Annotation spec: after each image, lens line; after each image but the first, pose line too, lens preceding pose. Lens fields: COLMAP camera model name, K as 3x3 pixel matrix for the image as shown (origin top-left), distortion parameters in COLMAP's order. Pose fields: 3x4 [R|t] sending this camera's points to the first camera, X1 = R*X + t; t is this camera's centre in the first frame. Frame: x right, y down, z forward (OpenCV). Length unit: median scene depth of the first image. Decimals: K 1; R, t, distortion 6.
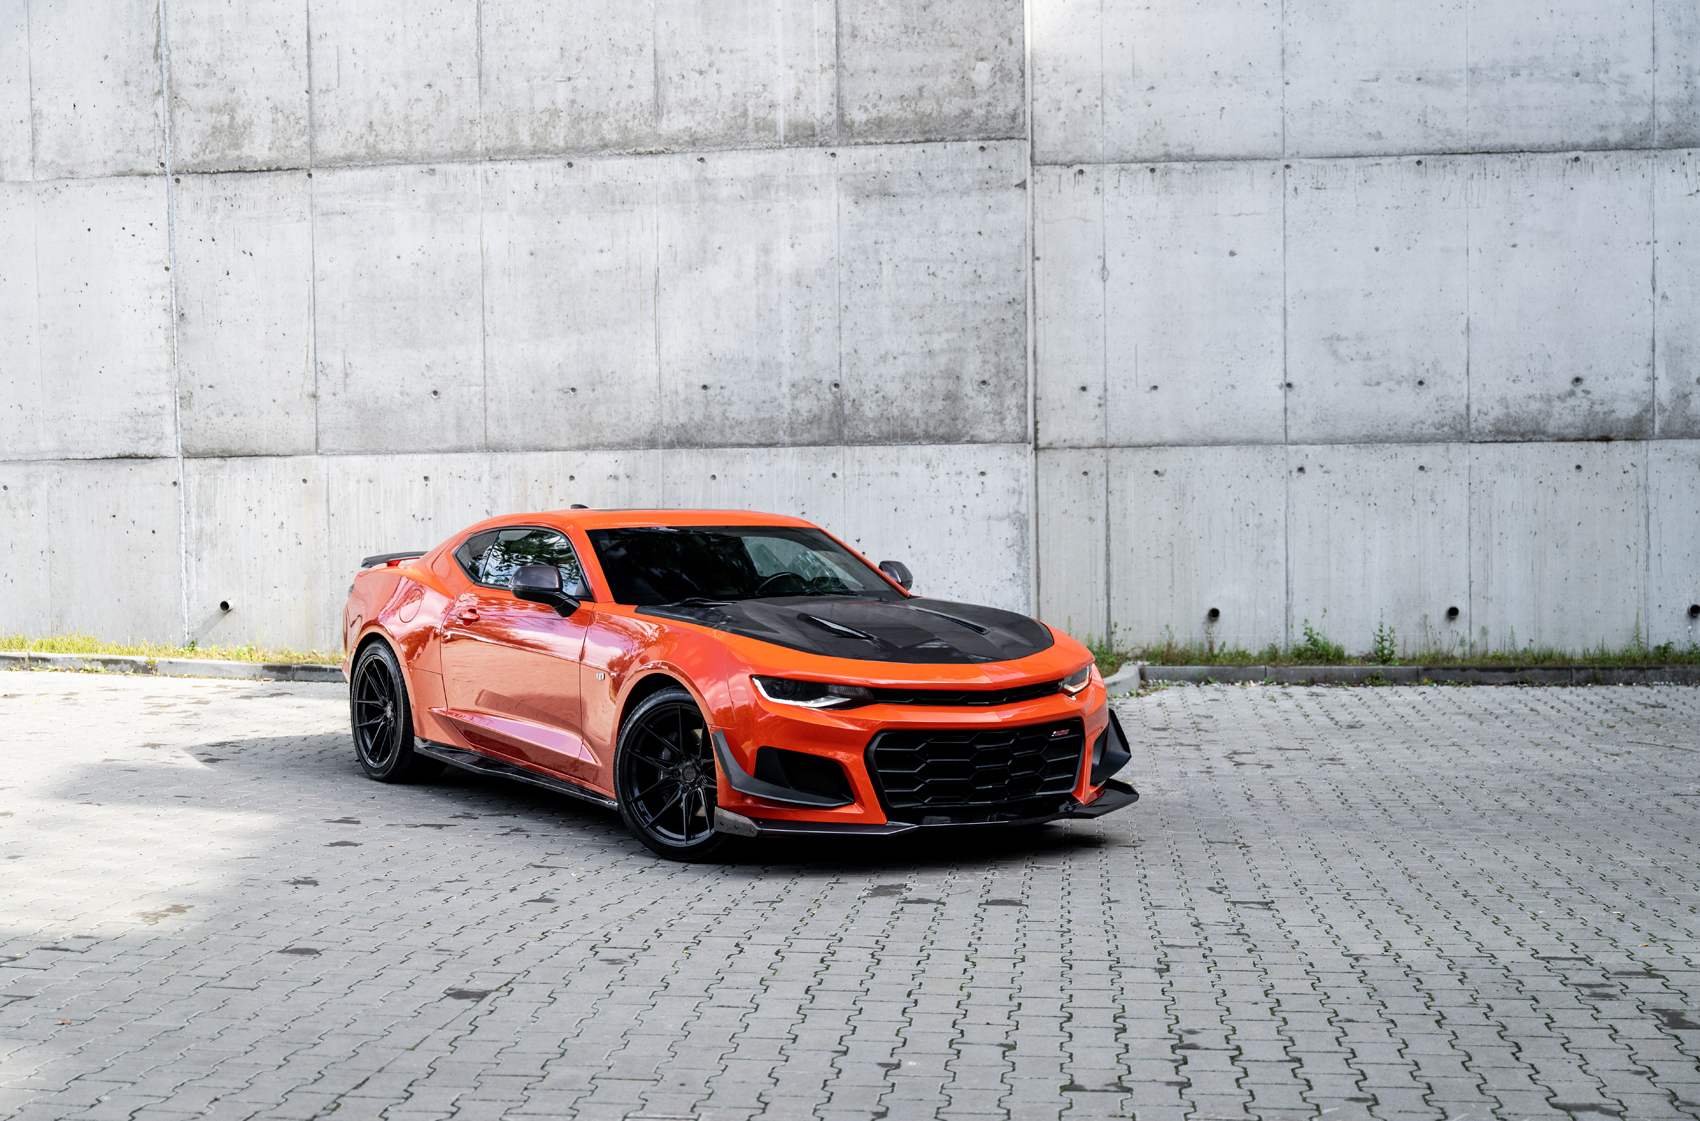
lens RADIAL K [[2407.9, 0, 843.9], [0, 2407.9, 580.3], [0, 0, 1]] dist [-0.004880, 0.000000]
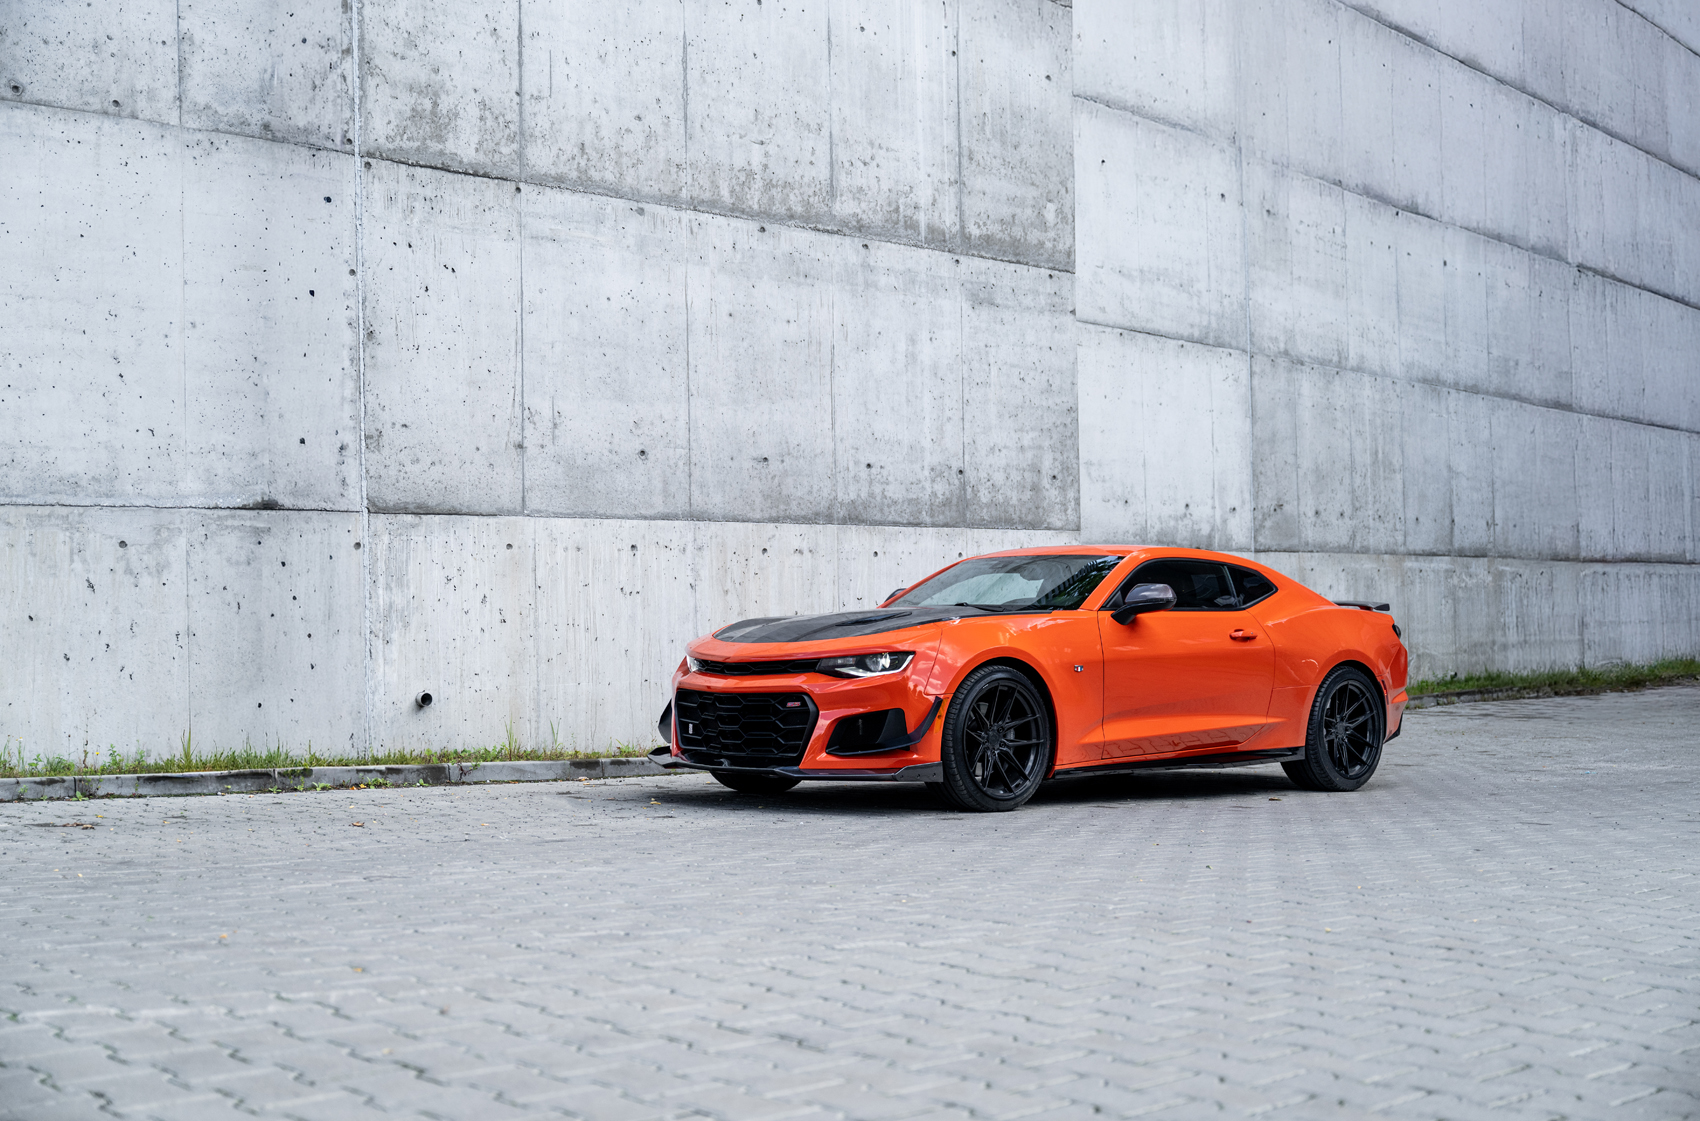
lens RADIAL K [[1993.4, 0, 838.9], [0, 1993.4, 559.6], [0, 0, 1]] dist [-0.000525, 0.000000]
pose [[0.573998, 0.030686, 0.818282, -0.739919], [0.047444, 0.996373, -0.070645, 0.018201], [-0.817481, 0.079372, 0.570460, 0.519345]]
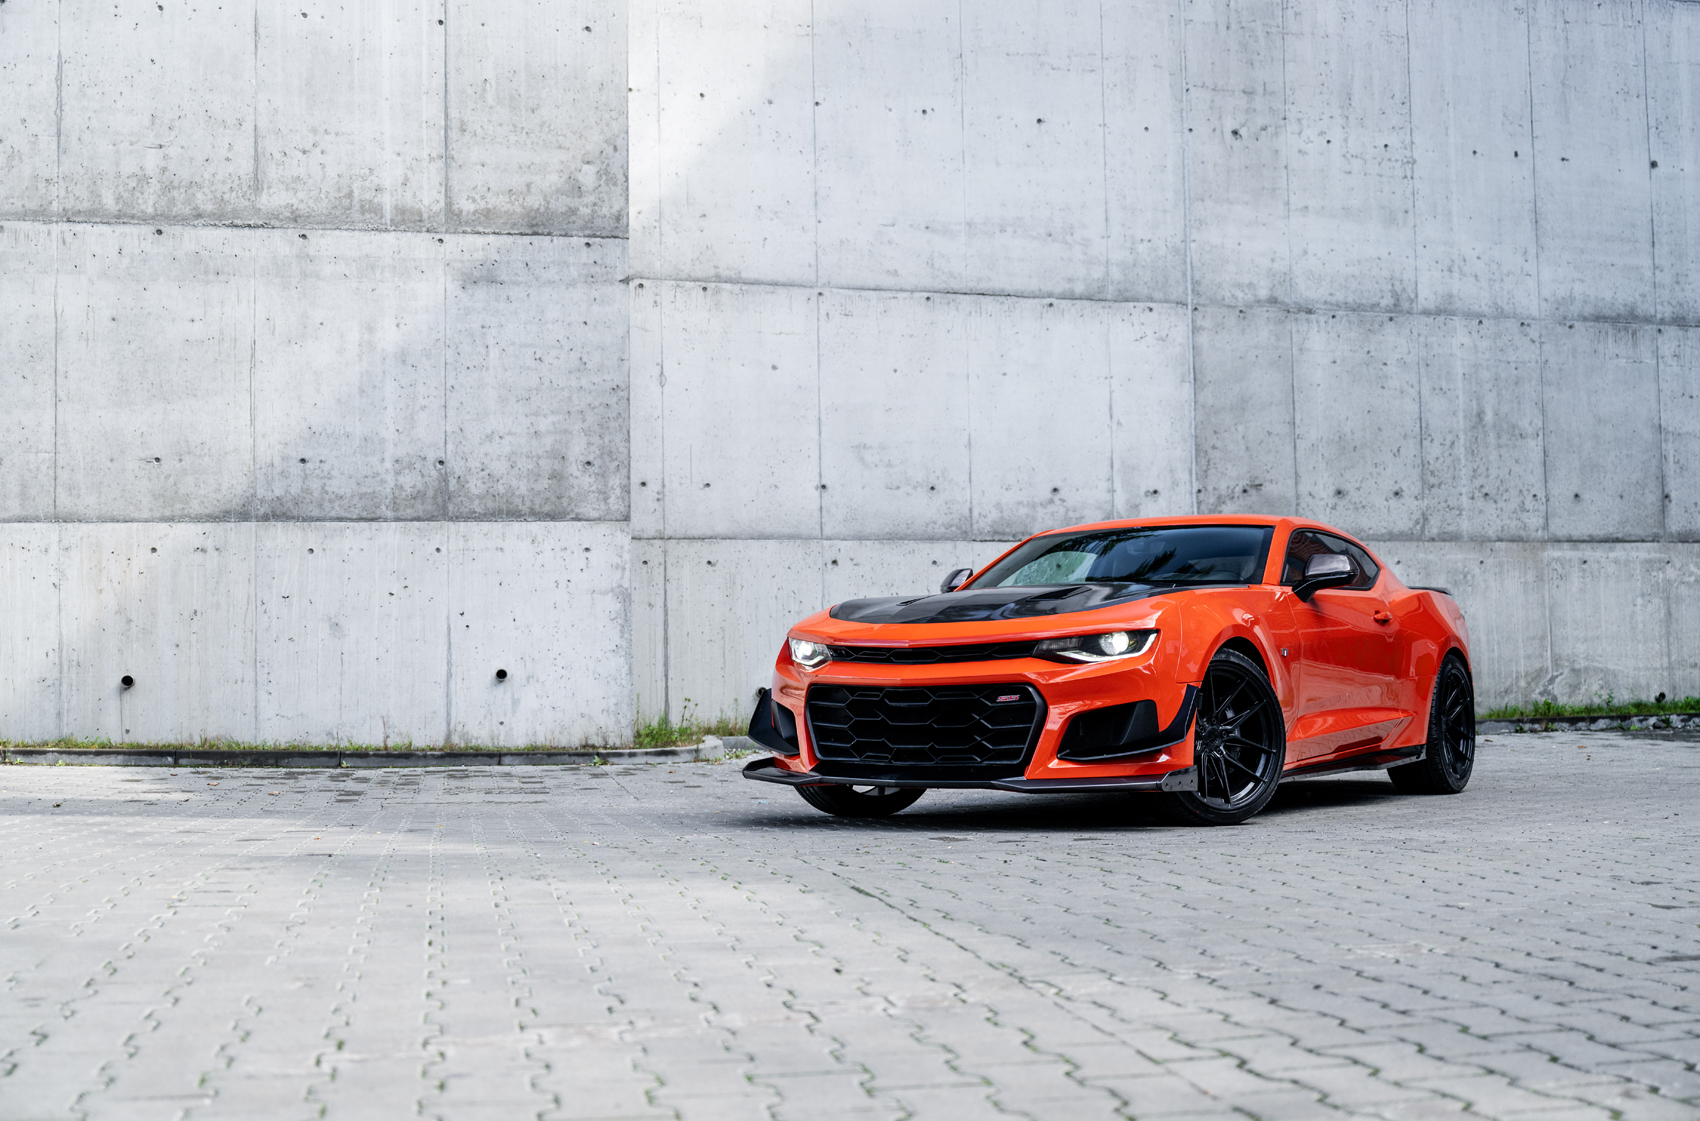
lens RADIAL K [[1939.5, 0, 841.3], [0, 1939.5, 572.0], [0, 0, 1]] dist [0.001658, 0.000000]
pose [[0.919187, 0.020257, 0.393300, -0.164076], [0.019896, 0.995012, -0.097748, 0.047404], [-0.393318, 0.097674, 0.914199, 0.179188]]
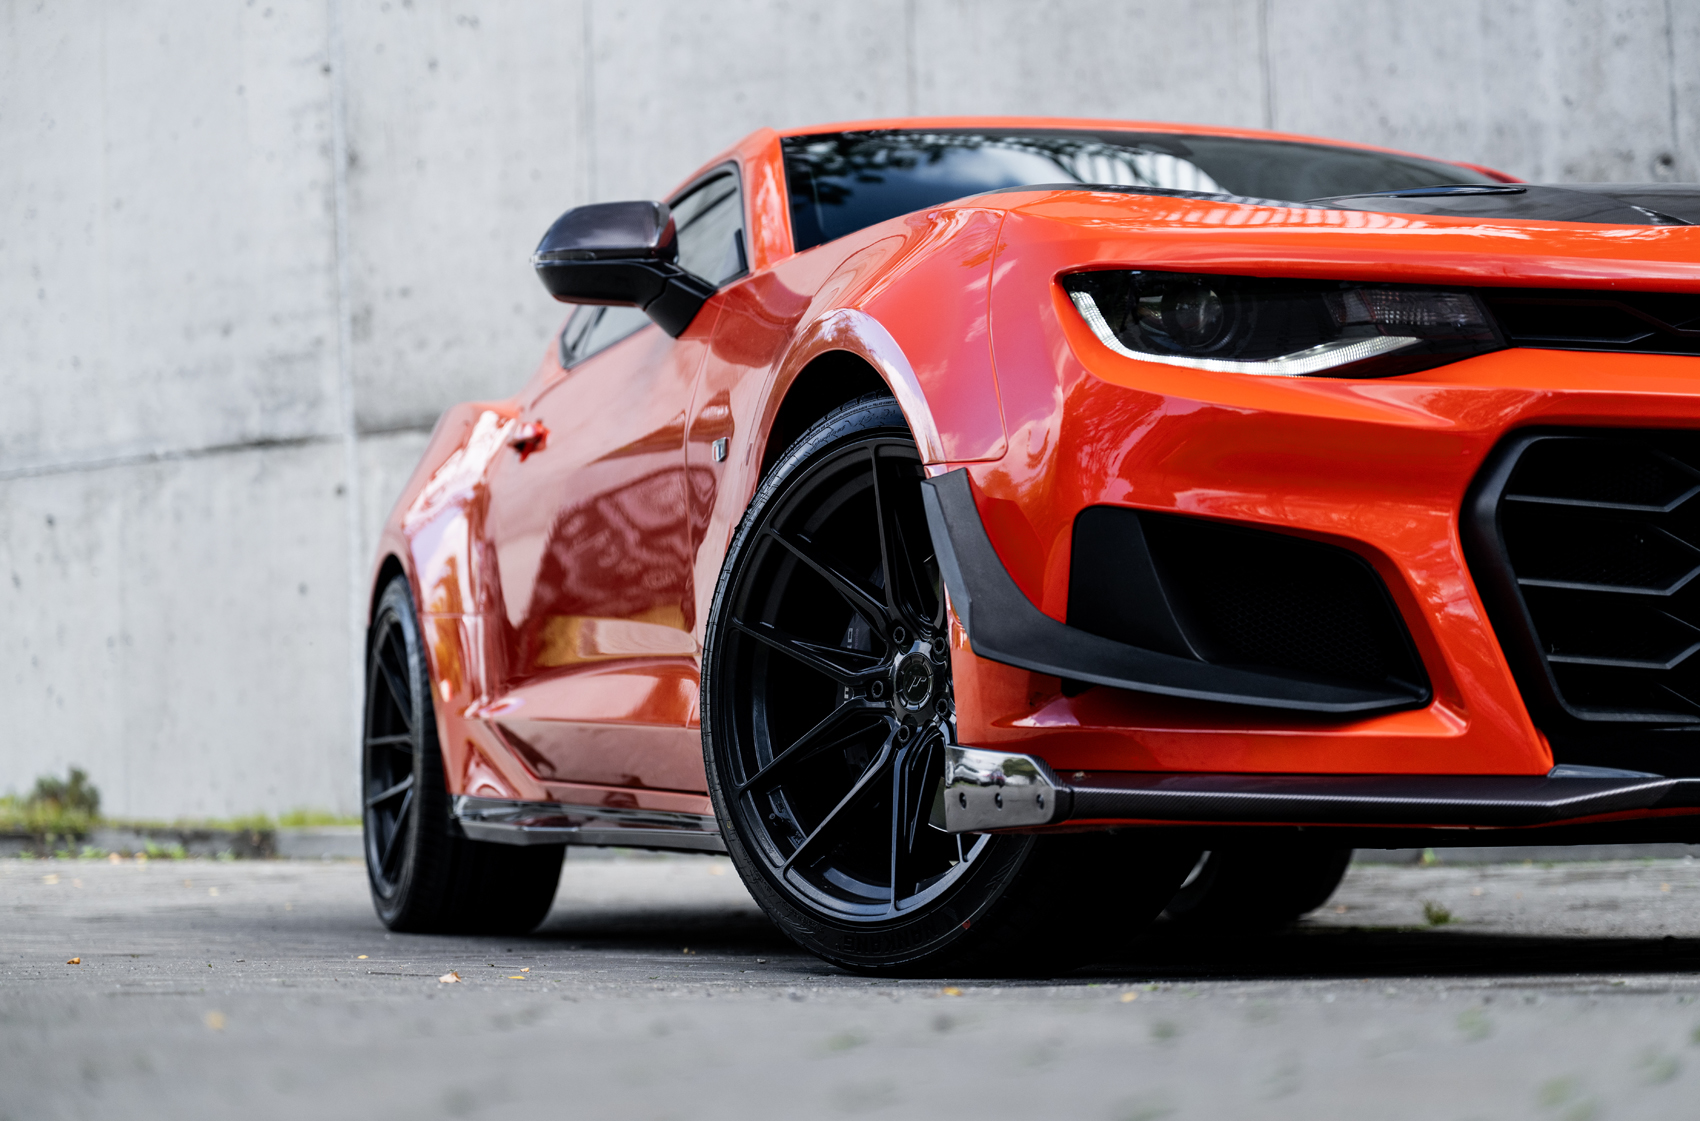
lens RADIAL K [[3531.7, 0, 885.5], [0, 3531.7, 635.6], [0, 0, 1]] dist [0.010261, 0.000000]
pose [[0.962918, -0.034718, -0.267550, 0.028499], [0.006870, 0.994519, -0.104327, 0.069802], [0.269706, 0.098620, 0.957879, 0.337605]]
